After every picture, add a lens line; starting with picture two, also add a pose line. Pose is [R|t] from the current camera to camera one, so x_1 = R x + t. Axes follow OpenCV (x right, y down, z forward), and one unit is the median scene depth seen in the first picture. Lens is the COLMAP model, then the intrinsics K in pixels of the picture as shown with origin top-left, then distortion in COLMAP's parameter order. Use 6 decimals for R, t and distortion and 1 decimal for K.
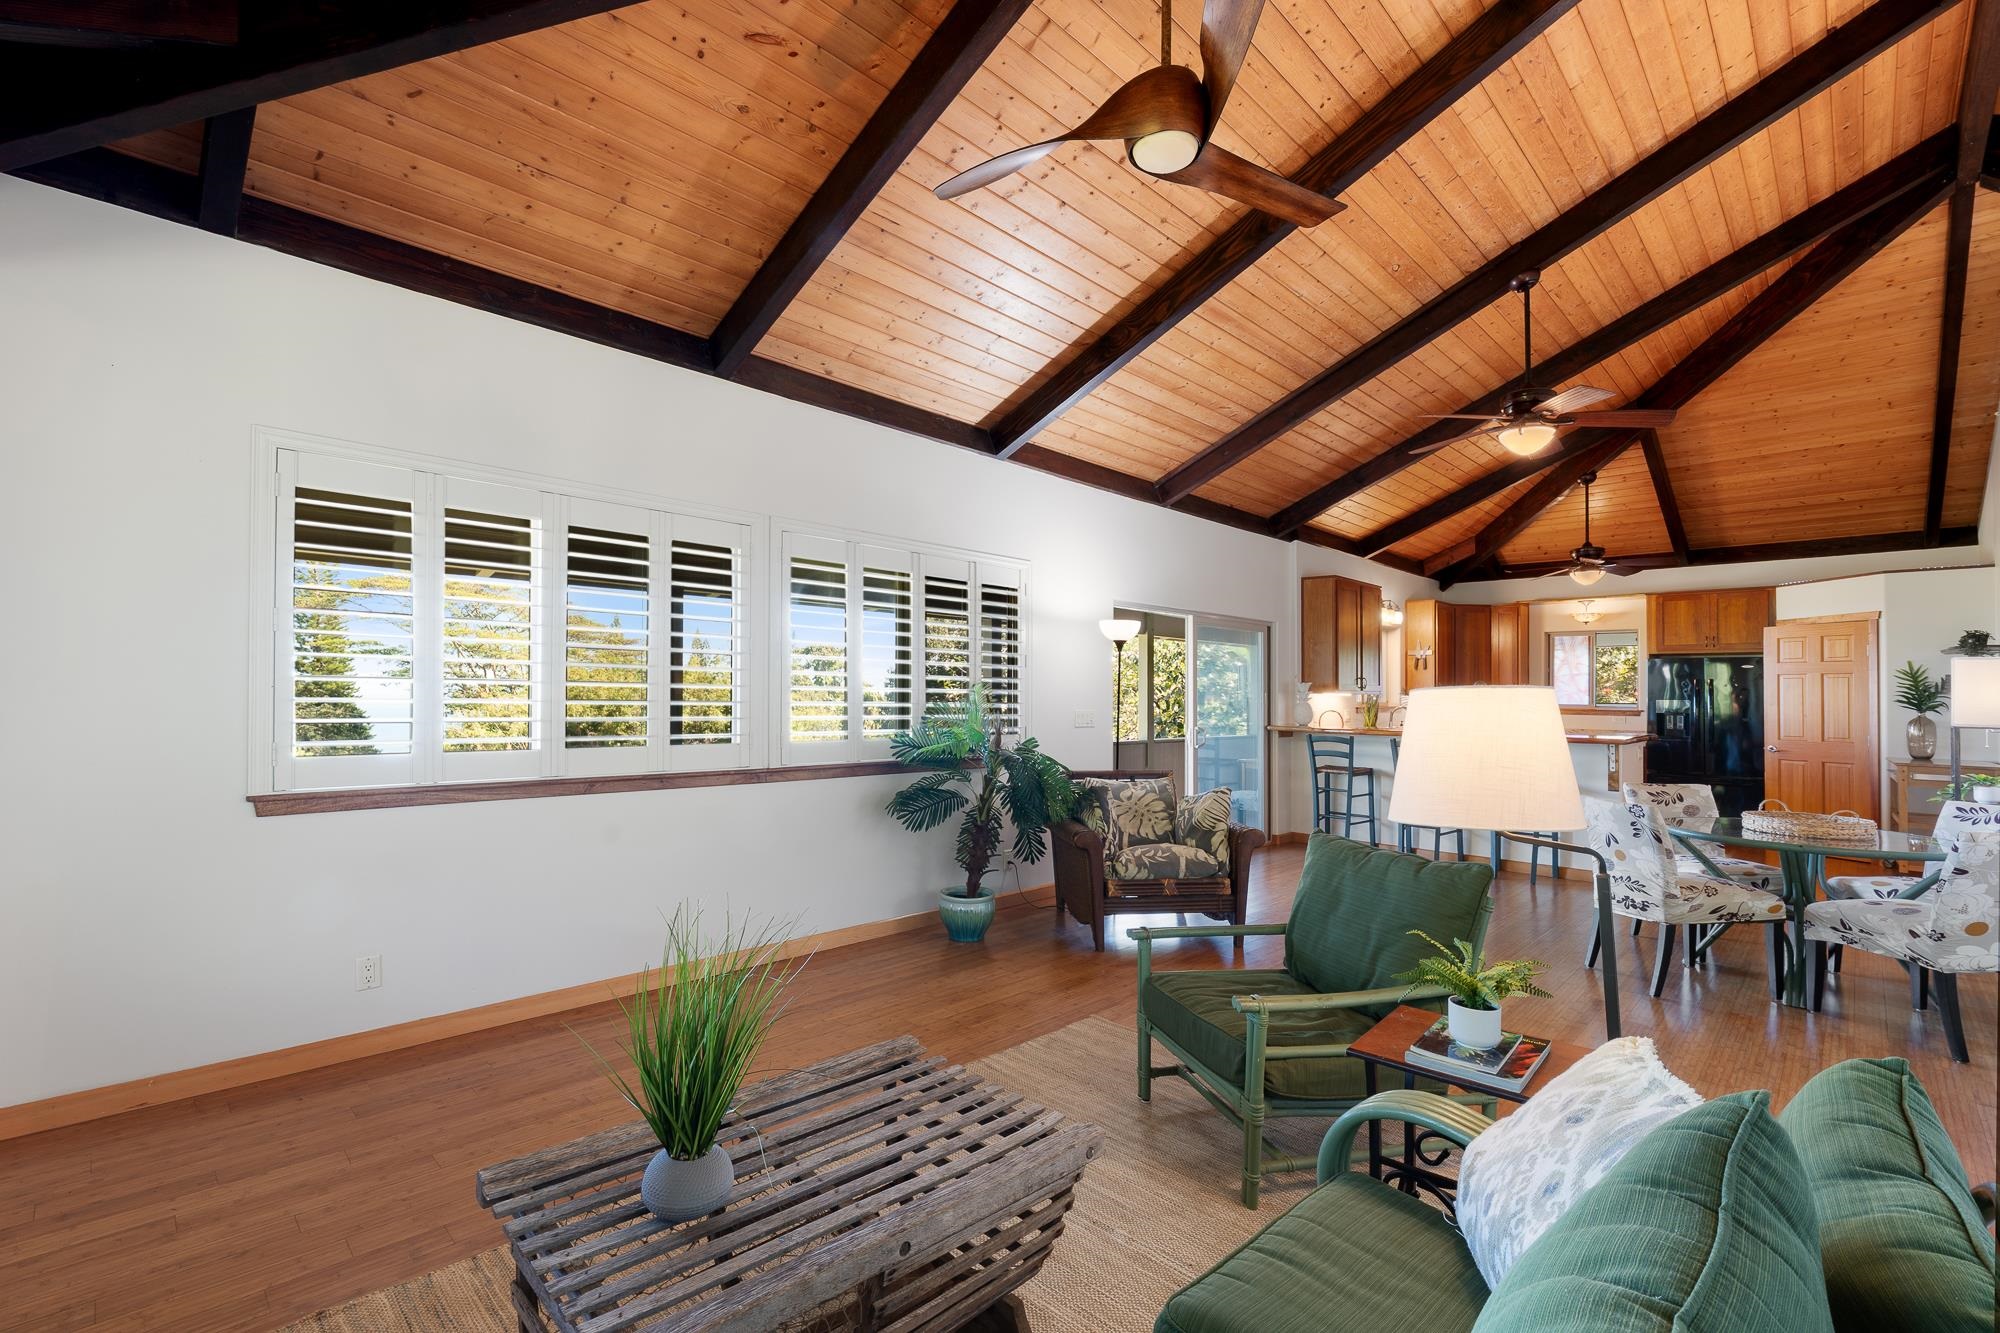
lens RADIAL K [[853.9, 0, 978.4], [0, 853.9, 676.0], [0, 0, 1]] dist [-0.009034, -0.000053]
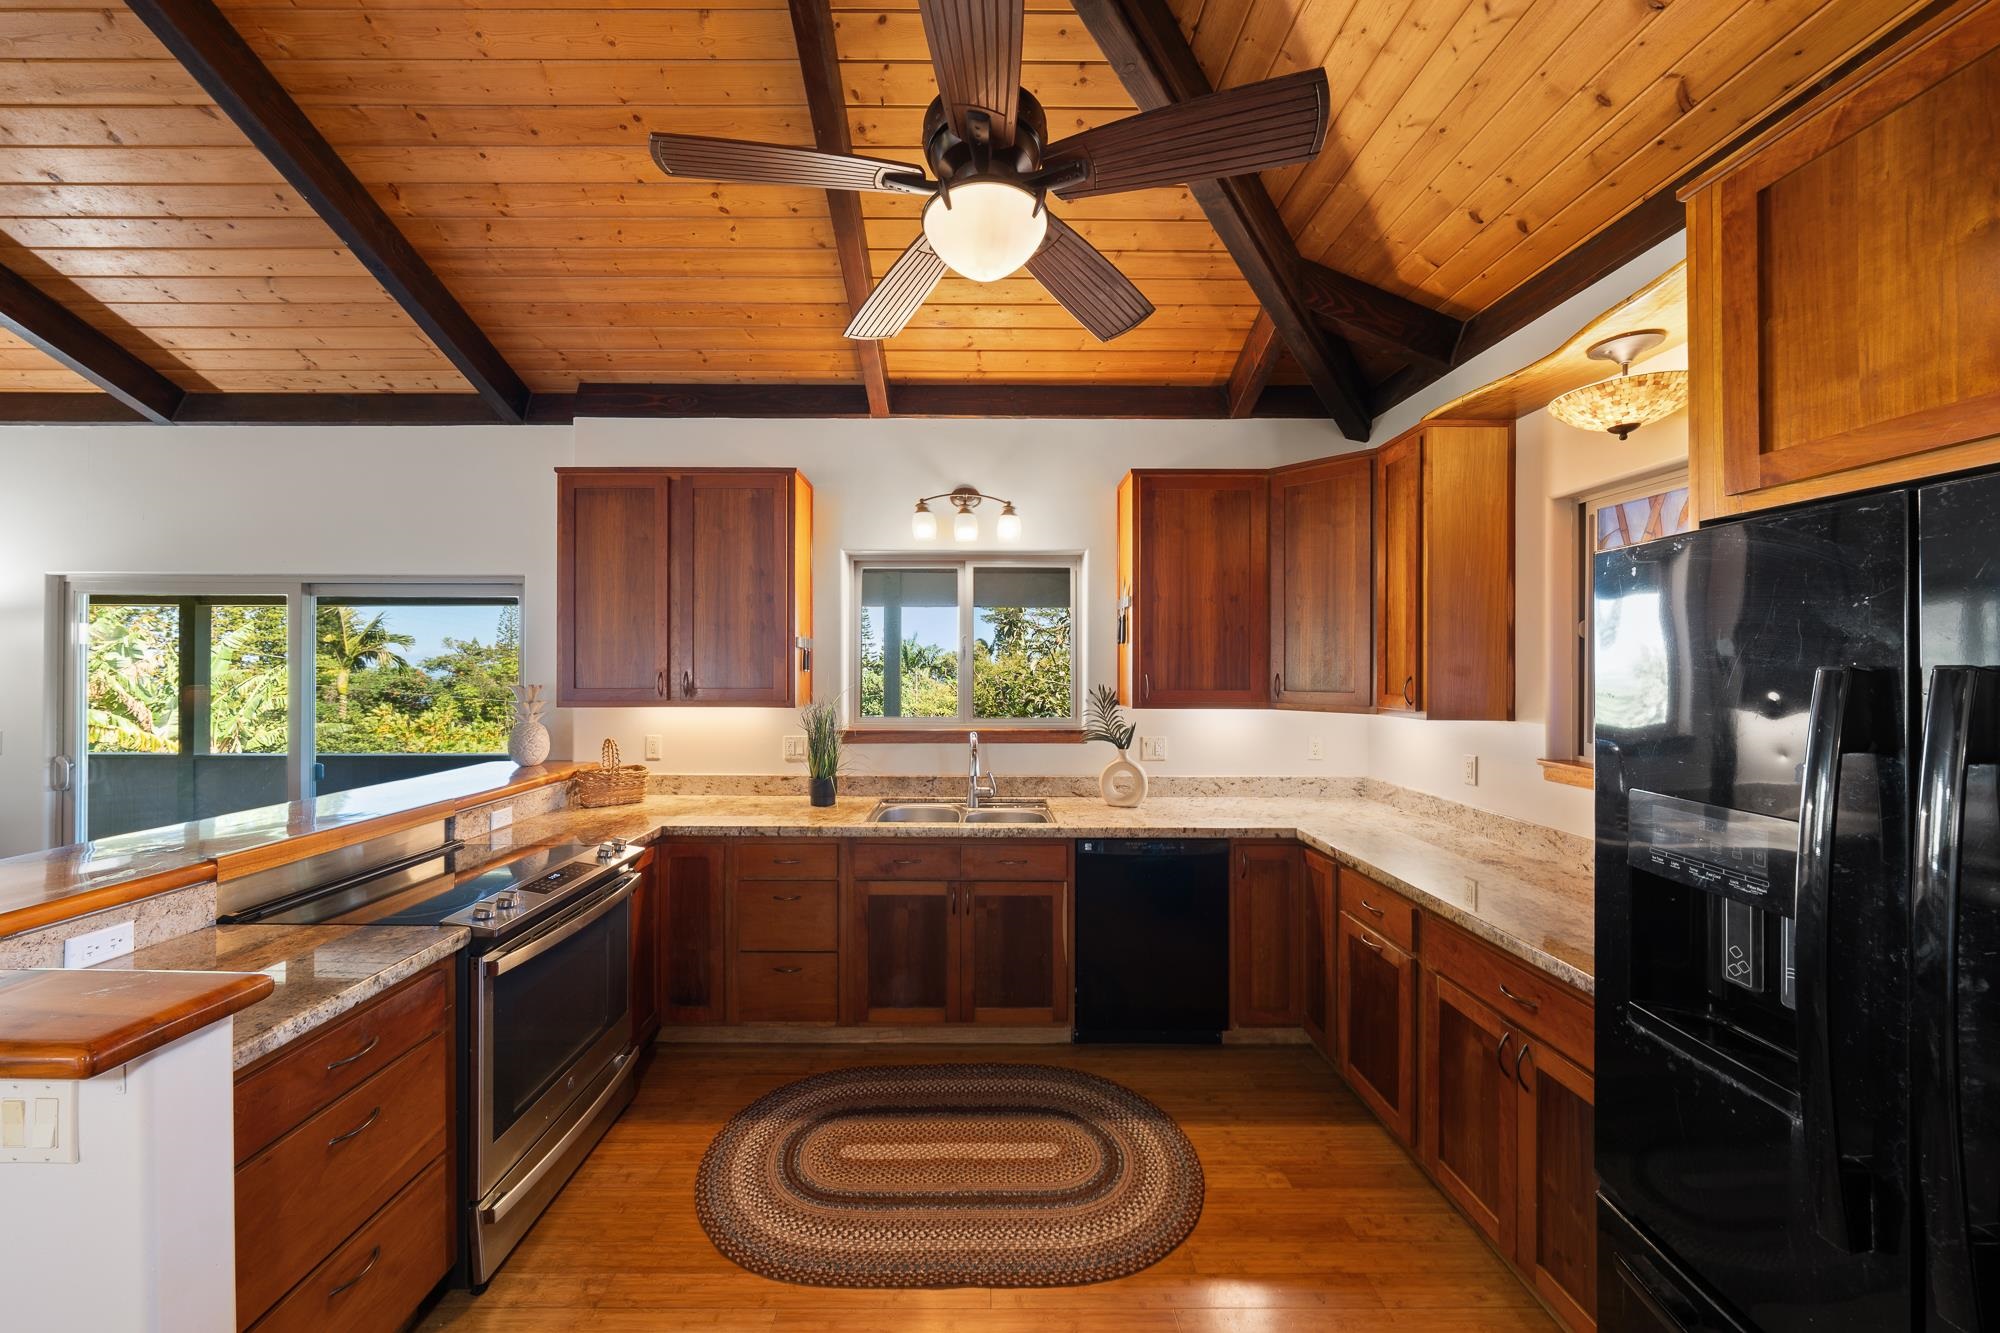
lens RADIAL K [[684.4, 0, 981.0], [0, 684.4, 667.6], [0, 0, 1]] dist [-0.003059, -0.000359]
pose [[0.727138, -0.008988, -0.686432, 0.792598], [0.017124, 0.999841, 0.005047, 0.000960], [0.686277, -0.015424, 0.727176, 0.806997]]
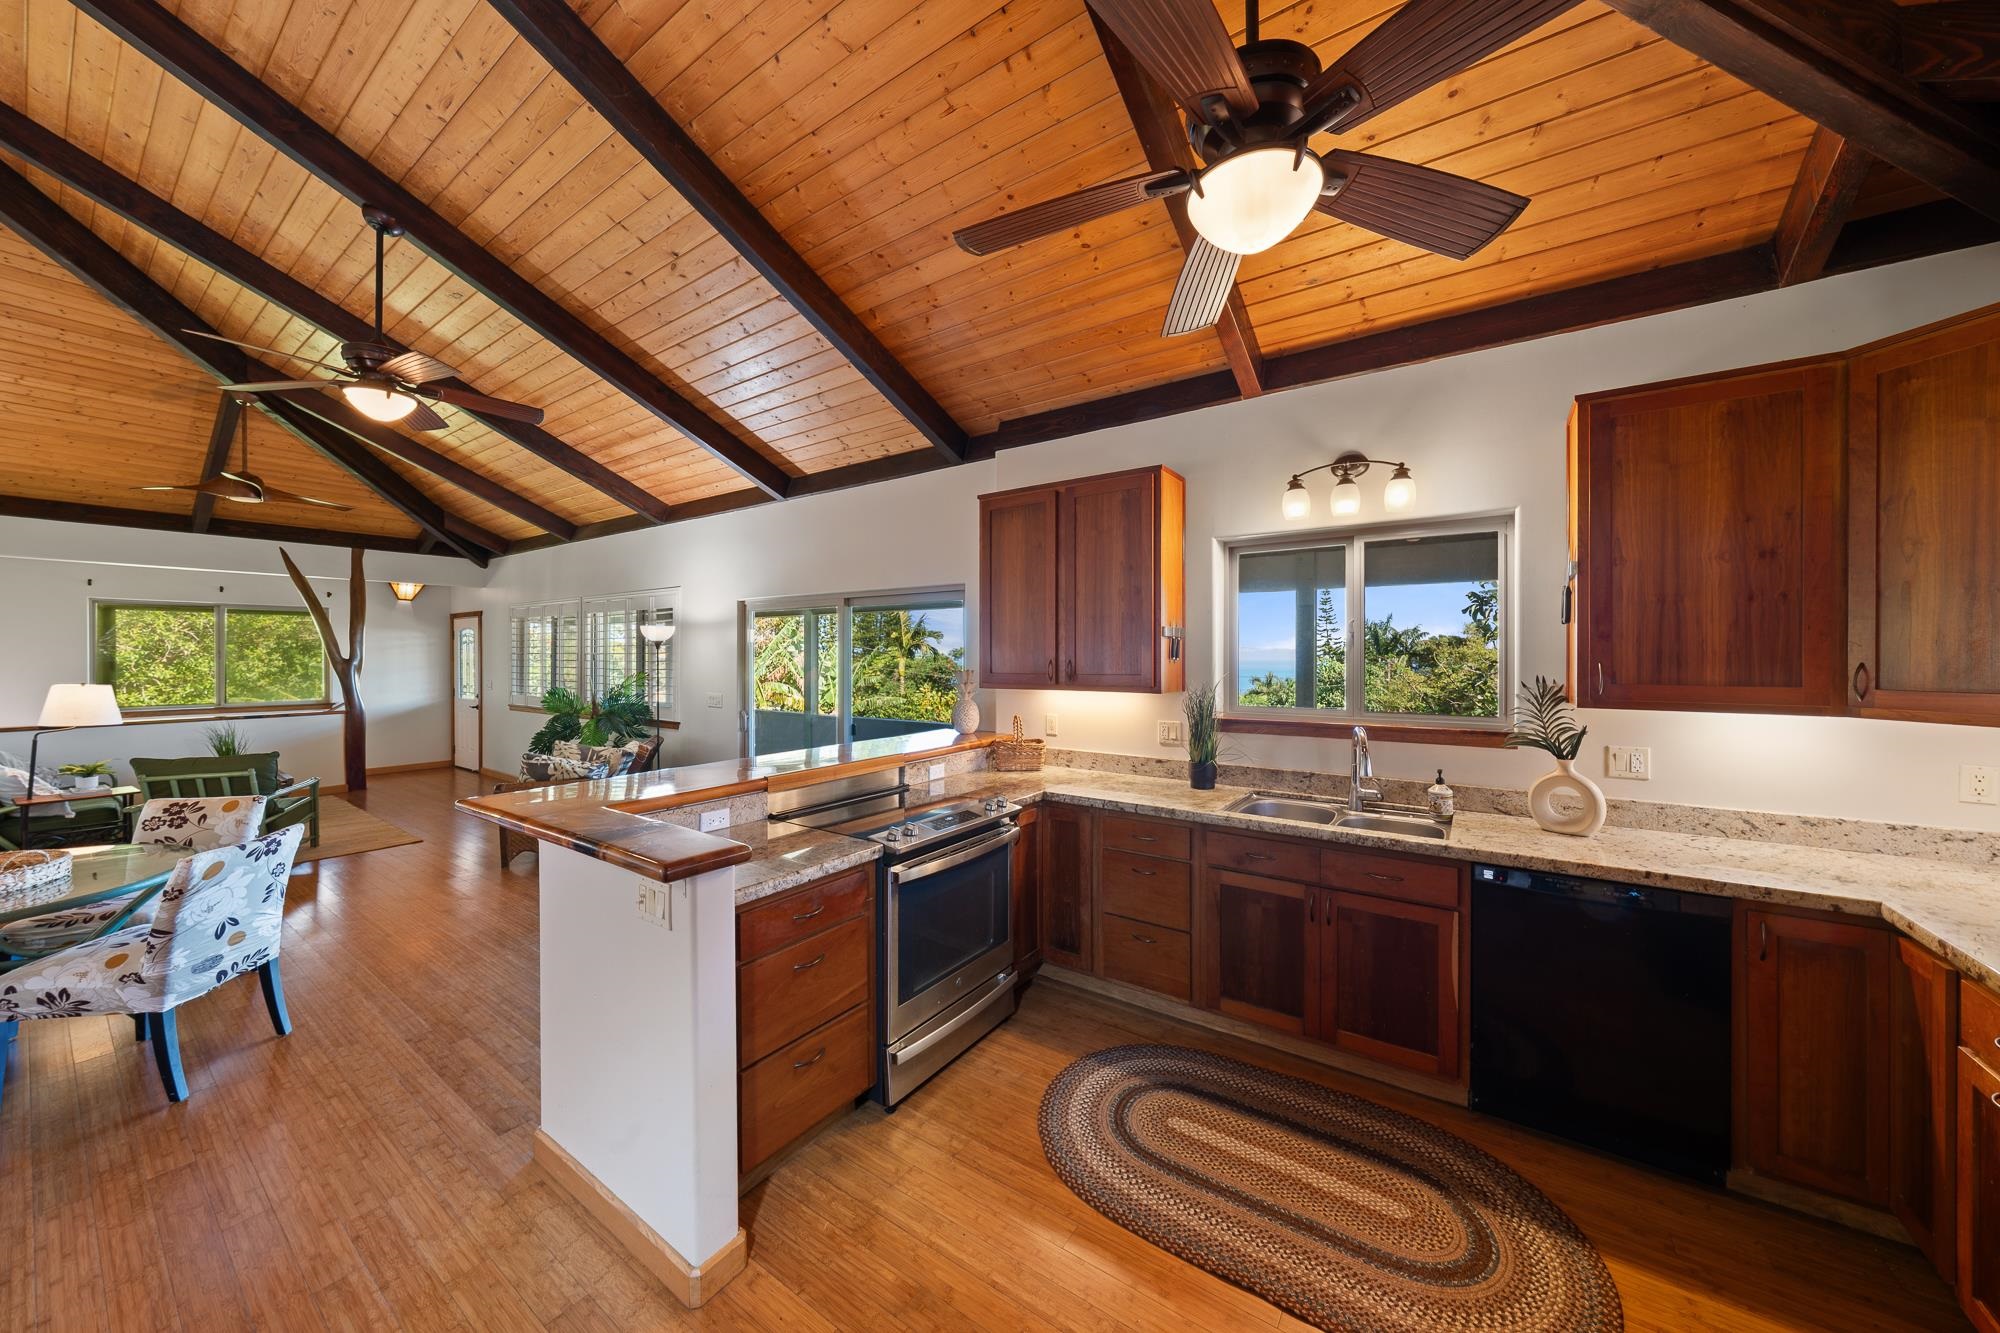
lens RADIAL K [[684.4, 0, 1009.2], [0, 684.4, 659.2], [0, 0, 1]] dist [-0.003059, -0.000359]
pose [[0.206450, -0.004792, -0.978445, 0.826333], [0.020159, 0.999797, -0.000643, 0.001600], [0.978249, -0.019592, 0.206505, 0.841799]]
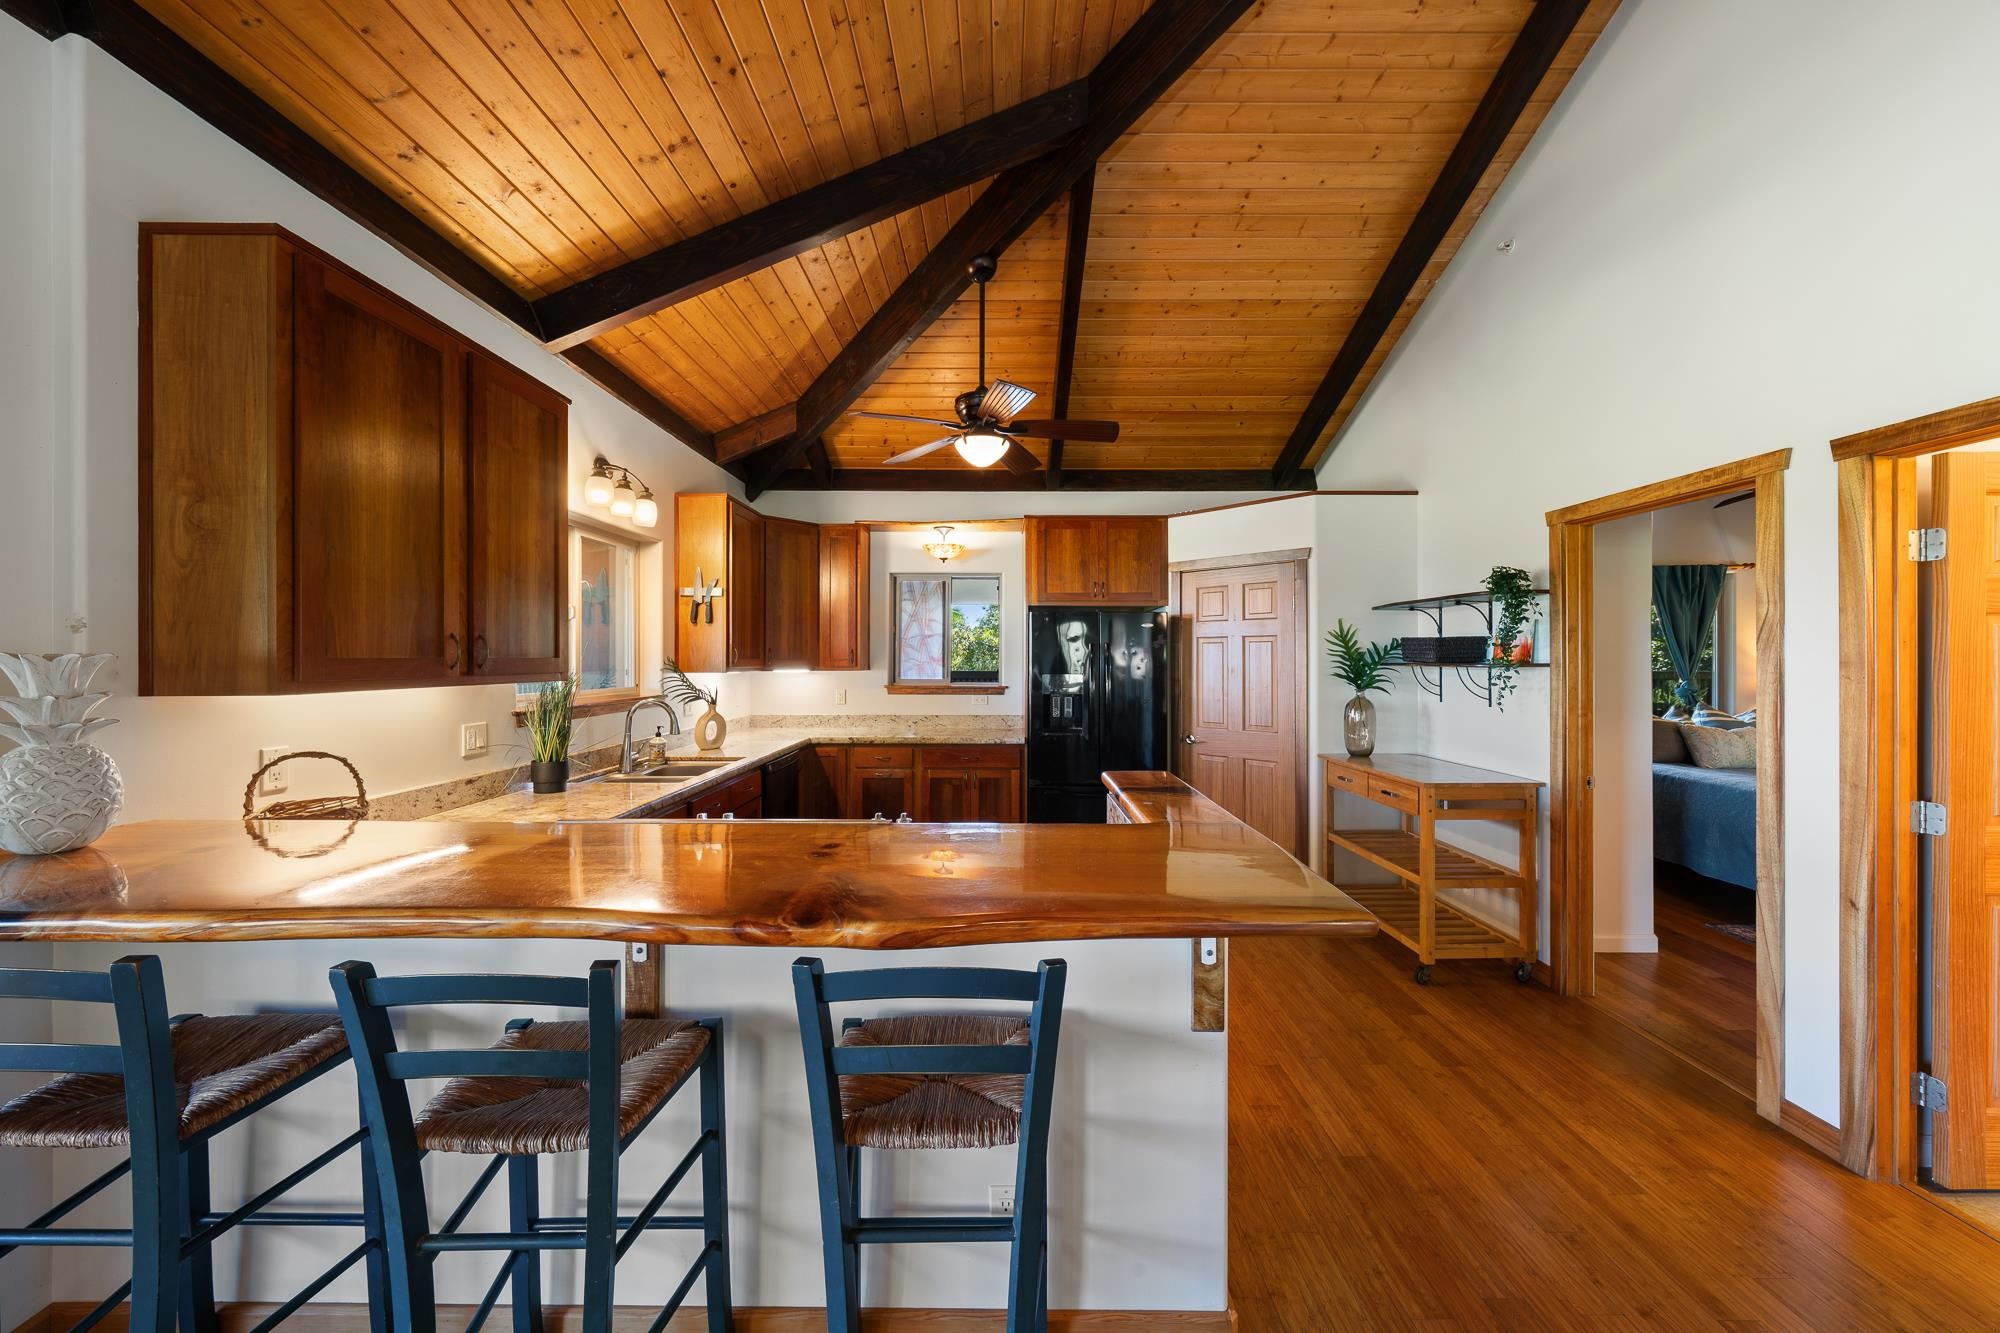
lens RADIAL K [[685.4, 0, 1000.0], [0, 685.4, 664.0], [0, 0, 1]] dist [-0.001854, 0.000026]
pose [[0.692932, -0.016665, 0.720811, 0.386334], [-0.005459, 0.999583, 0.028358, 0.004922], [-0.720983, -0.023585, 0.692552, 0.648475]]
